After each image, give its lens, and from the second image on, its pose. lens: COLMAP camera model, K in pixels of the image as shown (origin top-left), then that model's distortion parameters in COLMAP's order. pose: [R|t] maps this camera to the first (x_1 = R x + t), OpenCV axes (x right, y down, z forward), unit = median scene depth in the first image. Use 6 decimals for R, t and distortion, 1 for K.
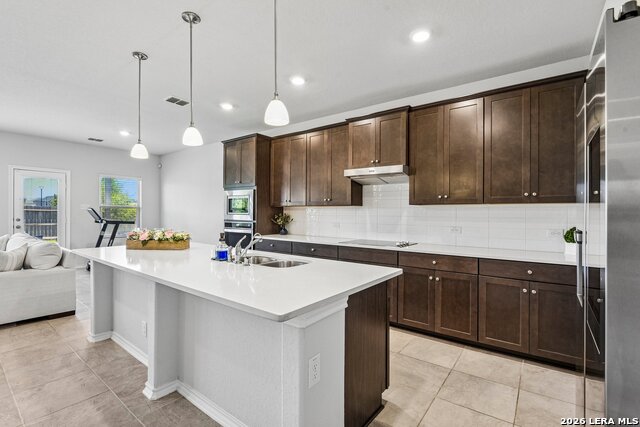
lens RADIAL K [[298.2, 0, 315.1], [0, 298.2, 212.5], [0, 0, 1]] dist [0.009642, -0.002761]
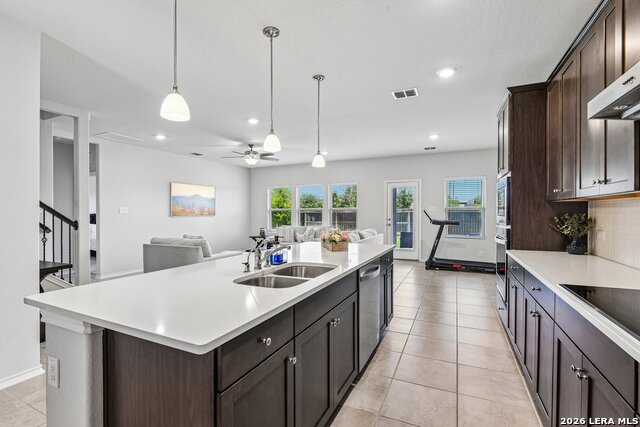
lens RADIAL K [[298.2, 0, 307.6], [0, 298.2, 217.9], [0, 0, 1]] dist [0.009642, -0.002761]
pose [[0.215287, 0.008575, -0.976513, 0.310448], [0.005232, 0.999937, 0.009934, 0.001431], [0.976537, -0.007248, 0.215229, 0.410836]]
